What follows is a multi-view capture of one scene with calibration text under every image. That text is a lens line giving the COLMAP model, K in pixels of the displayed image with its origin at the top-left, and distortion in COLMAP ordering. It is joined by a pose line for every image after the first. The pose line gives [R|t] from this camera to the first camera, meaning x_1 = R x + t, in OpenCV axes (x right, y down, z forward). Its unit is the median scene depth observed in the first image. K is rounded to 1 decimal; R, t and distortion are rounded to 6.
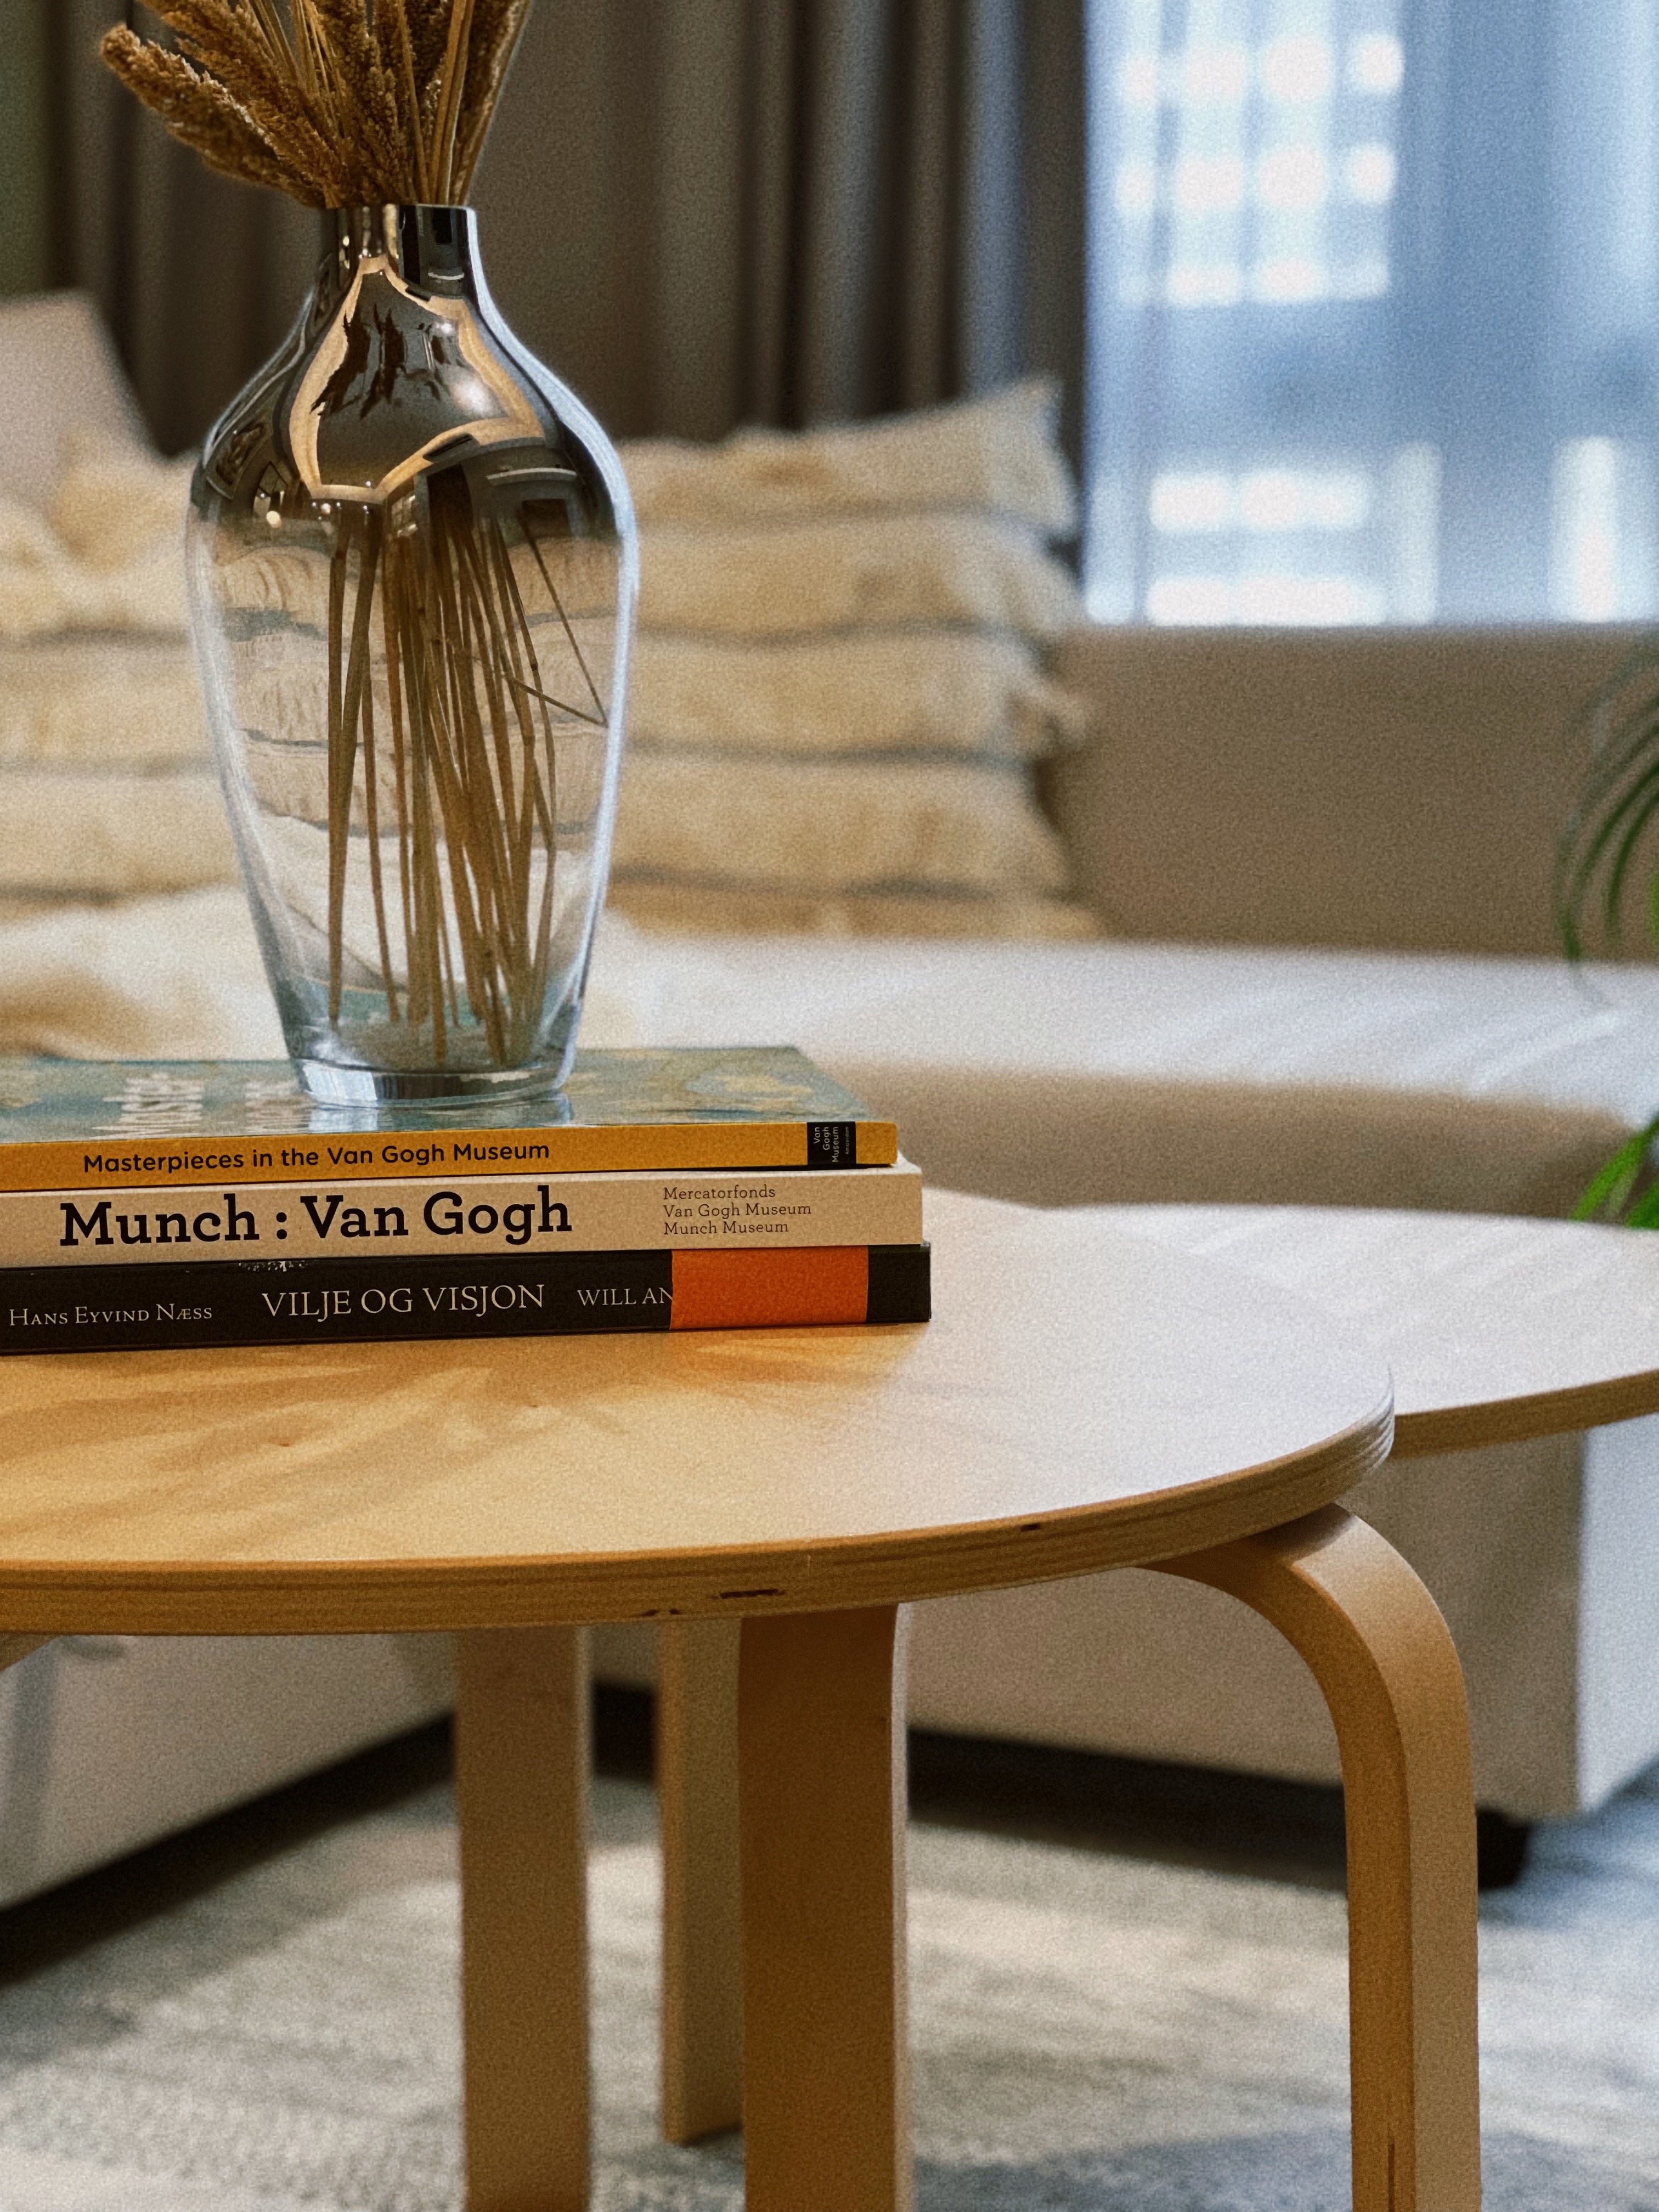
lens RADIAL K [[4104.7, 0, 840.2], [0, 4104.7, 1103.1], [0, 0, 1]] dist [0.219726, 0.000000]
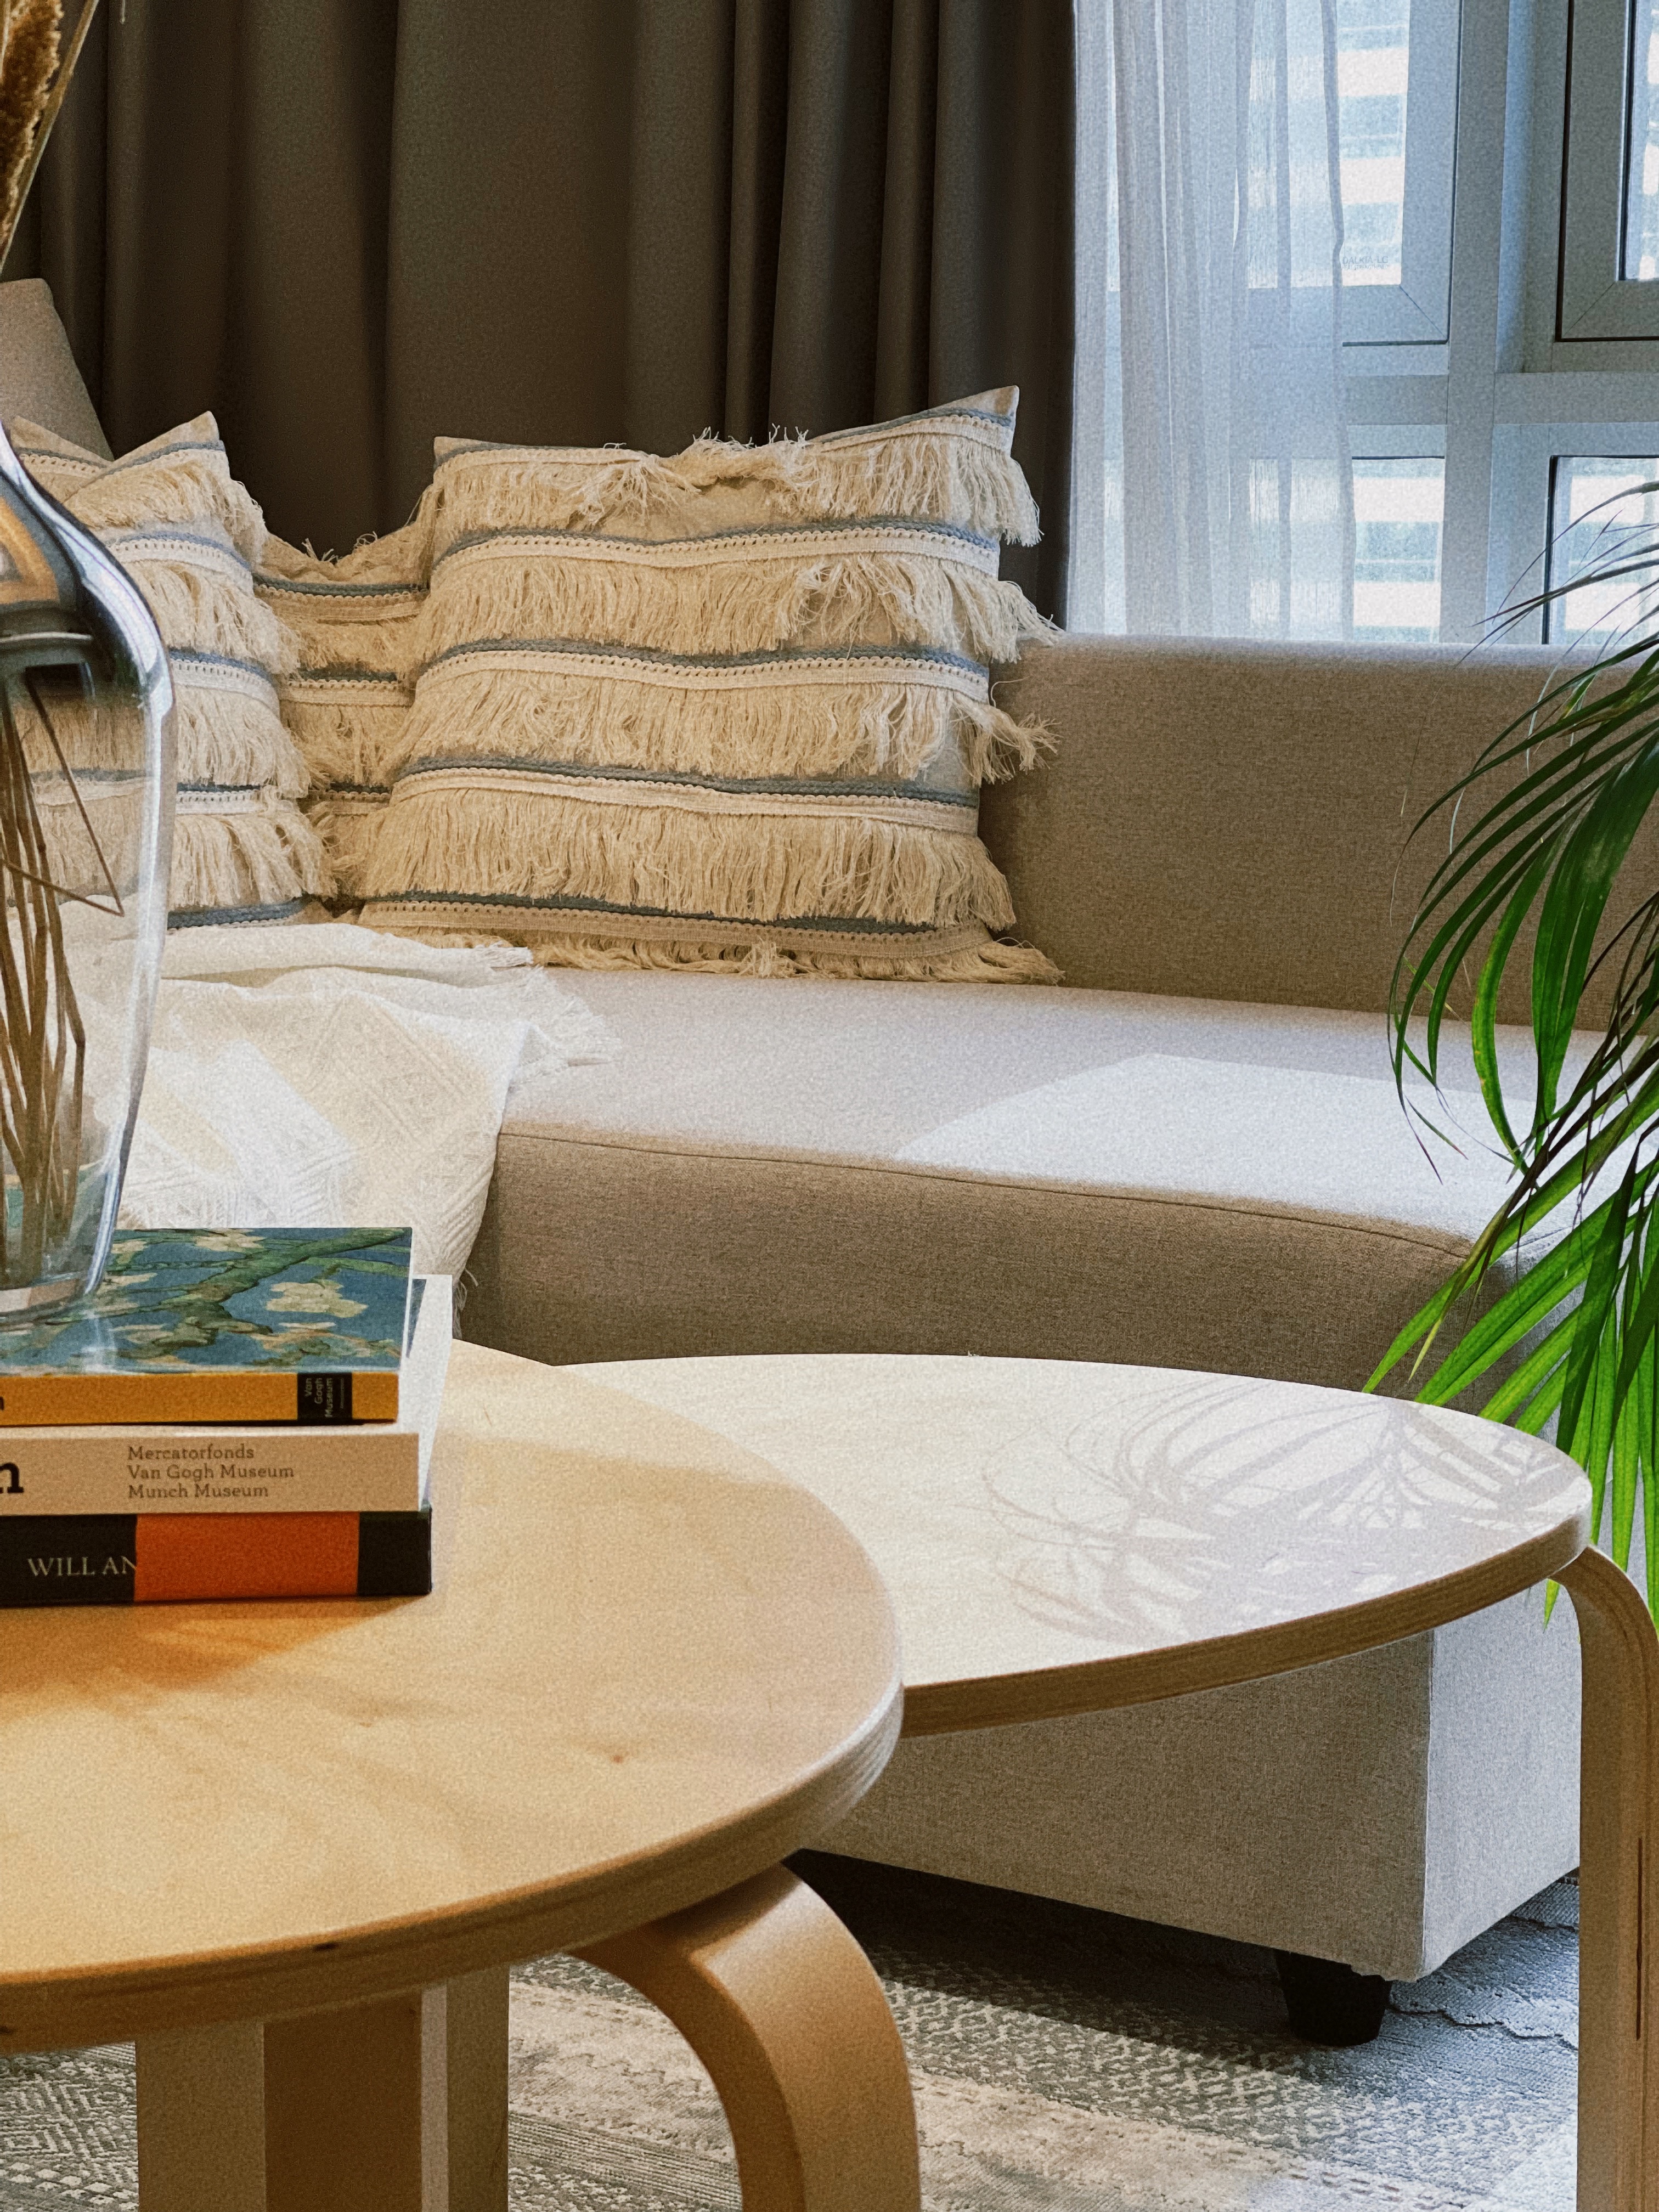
lens RADIAL K [[4104.7, 0, 838.0], [0, 4104.7, 1087.7], [0, 0, 1]] dist [0.219726, 0.000000]
pose [[0.999058, 0.021612, -0.037632, 0.136217], [-0.021127, 0.999689, 0.013247, -0.068878], [0.037906, -0.012440, 0.999204, 0.094341]]
